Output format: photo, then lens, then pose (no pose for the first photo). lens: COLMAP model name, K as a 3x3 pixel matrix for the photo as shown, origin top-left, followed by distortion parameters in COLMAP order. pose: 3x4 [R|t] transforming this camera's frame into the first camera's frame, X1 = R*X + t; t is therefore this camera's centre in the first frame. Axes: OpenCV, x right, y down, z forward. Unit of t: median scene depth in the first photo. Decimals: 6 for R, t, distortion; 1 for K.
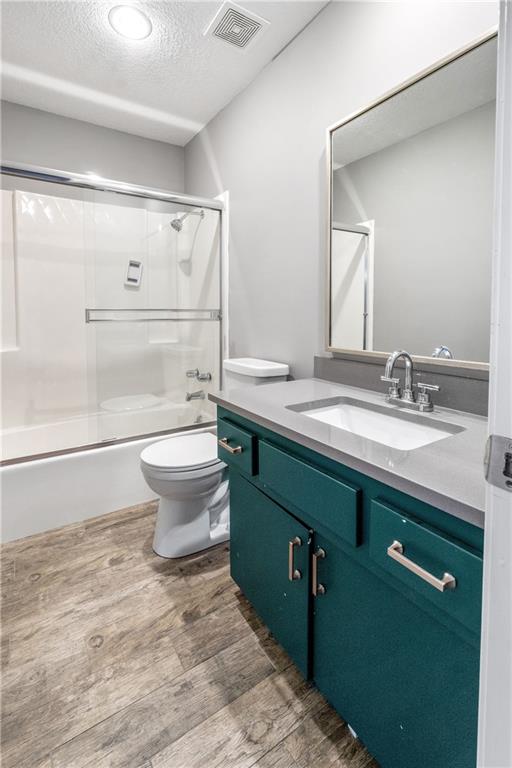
lens RADIAL K [[345.4, 0, 256.0], [0, 345.4, 383.1], [0, 0, 1]] dist [-0.009885, 0.002154]
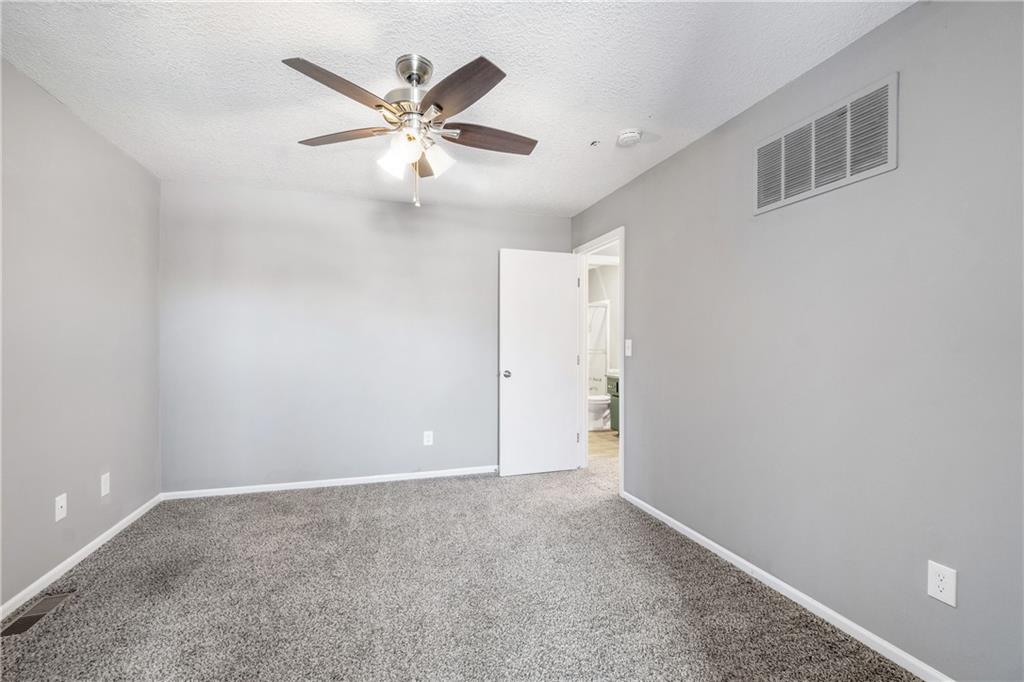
lens RADIAL K [[460.5, 0, 511.2], [0, 460.5, 349.0], [0, 0, 1]] dist [-0.009885, 0.002154]
pose [[0.960327, -0.012472, -0.278599, 0.163260], [-0.044357, 0.979451, -0.196744, 0.466372], [0.275327, 0.201297, 0.940040, -2.304302]]
